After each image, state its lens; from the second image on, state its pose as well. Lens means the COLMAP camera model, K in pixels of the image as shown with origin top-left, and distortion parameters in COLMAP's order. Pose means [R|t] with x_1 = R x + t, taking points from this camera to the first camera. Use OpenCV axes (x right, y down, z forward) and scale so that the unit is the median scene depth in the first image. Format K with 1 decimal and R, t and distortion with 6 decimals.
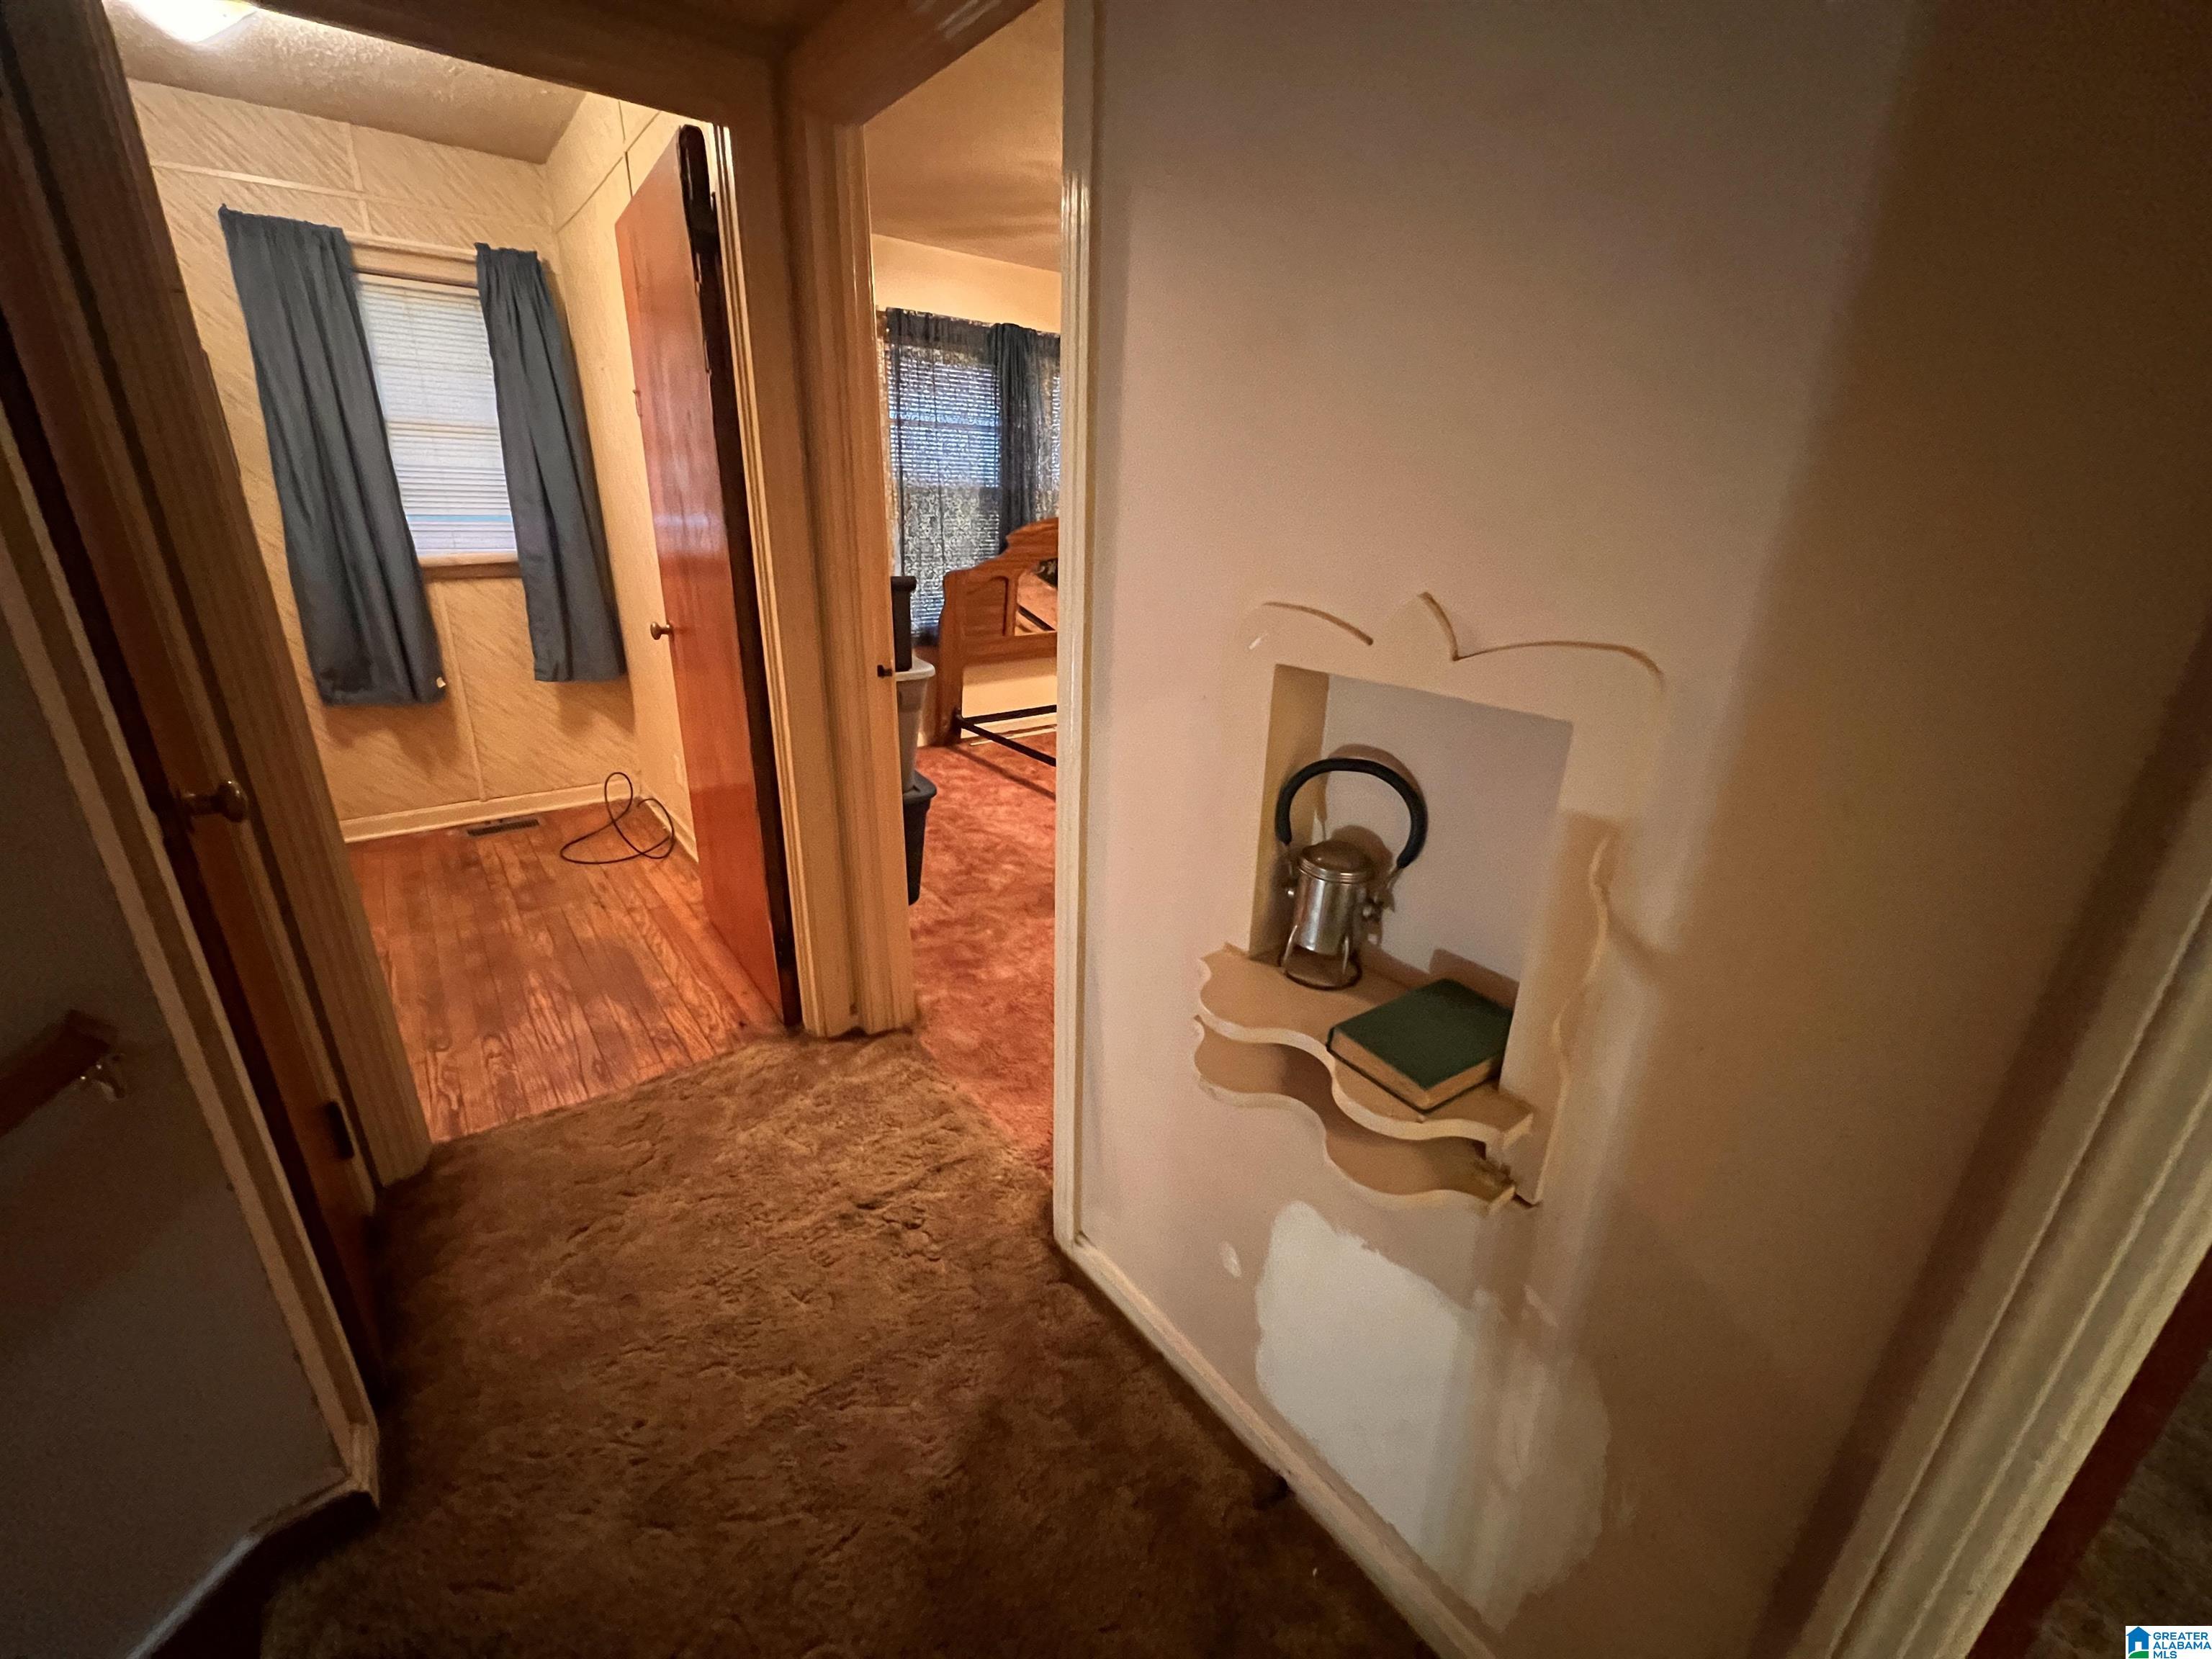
lens RADIAL K [[883.1, 0, 1100.5], [0, 883.1, 818.4], [0, 0, 1]] dist [-0.001644, 0.000455]
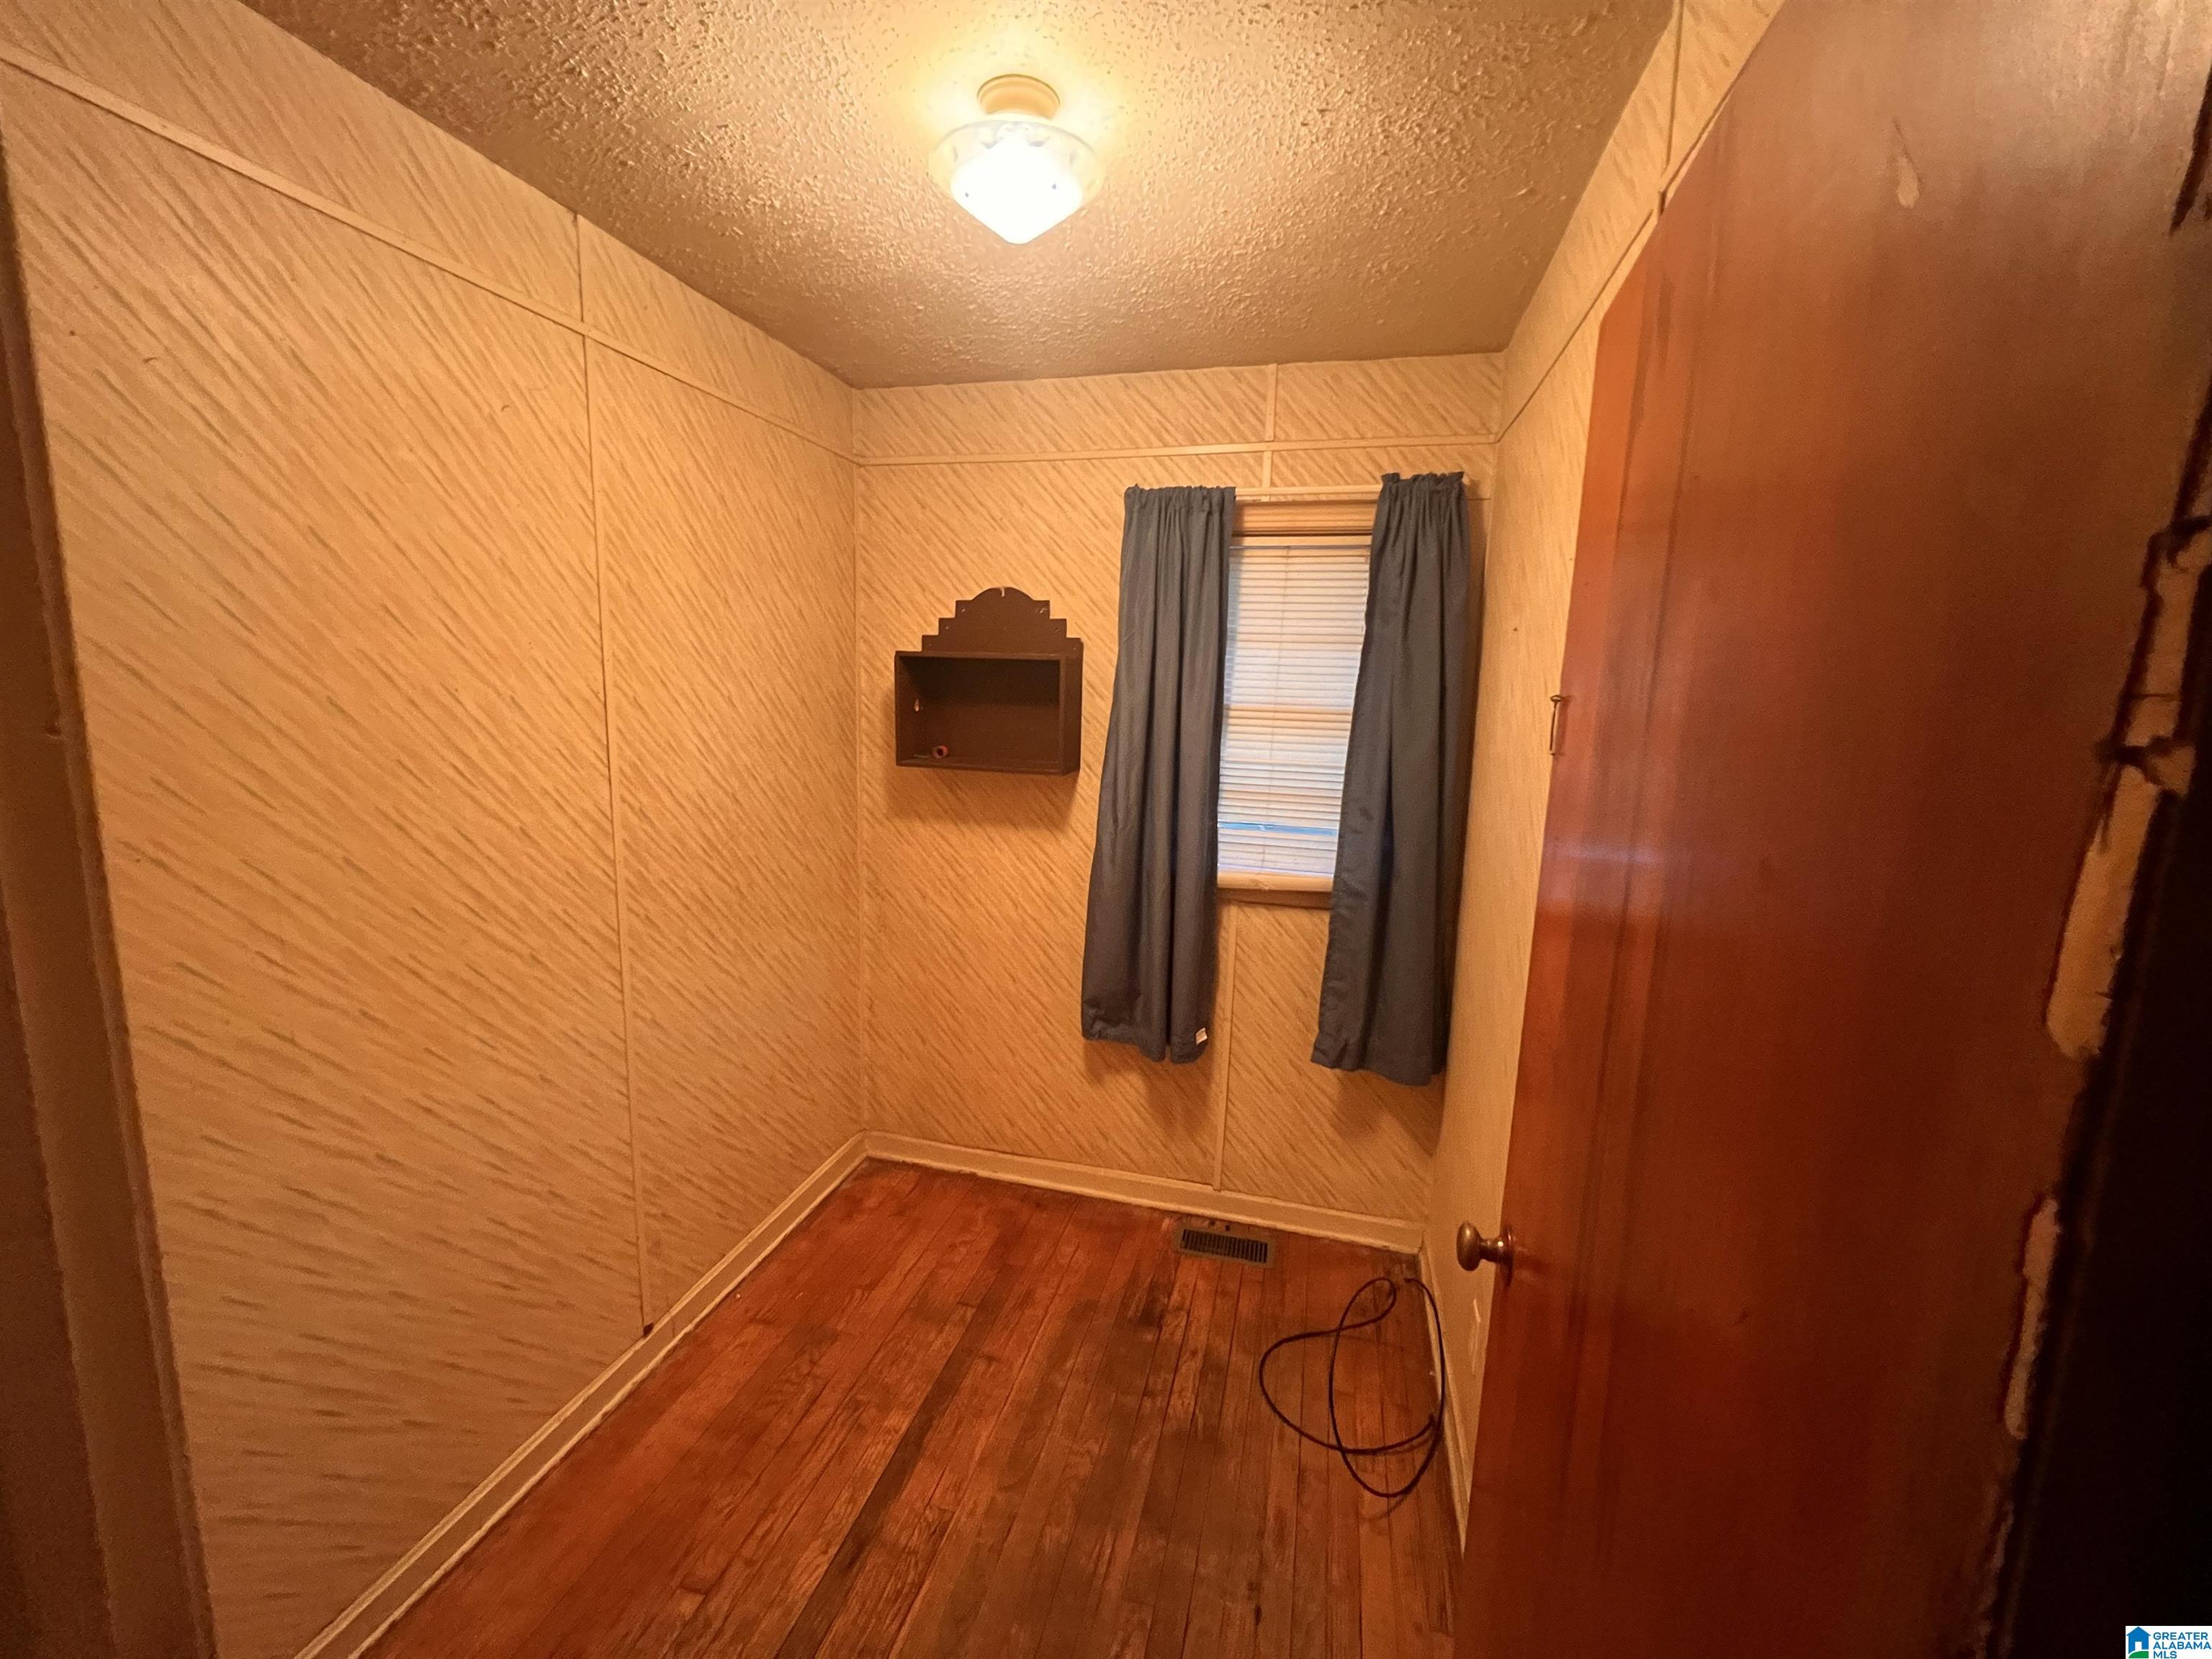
lens RADIAL K [[883.1, 0, 1100.5], [0, 883.1, 818.4], [0, 0, 1]] dist [-0.001644, 0.000455]
pose [[0.604049, 0.103587, -0.790186, -0.191816], [-0.286476, 0.953465, -0.094001, -0.192335], [0.743678, 0.283150, 0.605615, 0.359524]]
